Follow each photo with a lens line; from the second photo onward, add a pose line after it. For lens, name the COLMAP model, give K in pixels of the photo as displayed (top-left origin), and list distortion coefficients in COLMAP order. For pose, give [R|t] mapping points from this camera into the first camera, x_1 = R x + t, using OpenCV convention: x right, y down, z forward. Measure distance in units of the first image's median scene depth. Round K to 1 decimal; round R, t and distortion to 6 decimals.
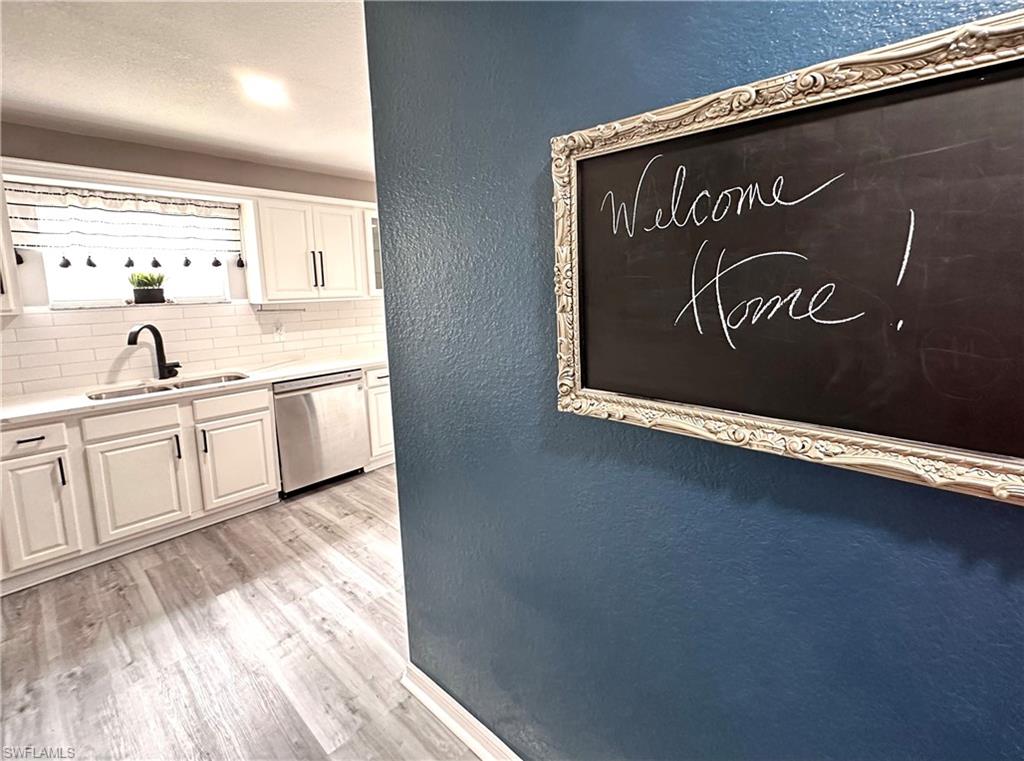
lens RADIAL K [[442.6, 0, 546.9], [0, 442.6, 337.7], [0, 0, 1]] dist [-0.001691, 0.000405]
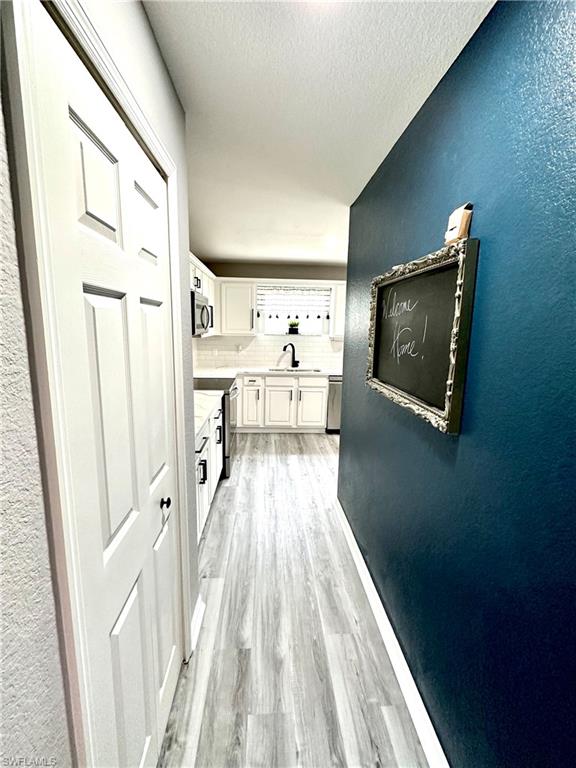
lens RADIAL K [[314.8, 0, 287.5], [0, 314.8, 382.5], [0, 0, 1]] dist [0.000905, 0.000702]
pose [[0.685657, 0.159261, -0.710289, 0.354984], [-0.123033, 0.987089, 0.102559, 0.008208], [0.717452, 0.017069, 0.696399, -0.201758]]
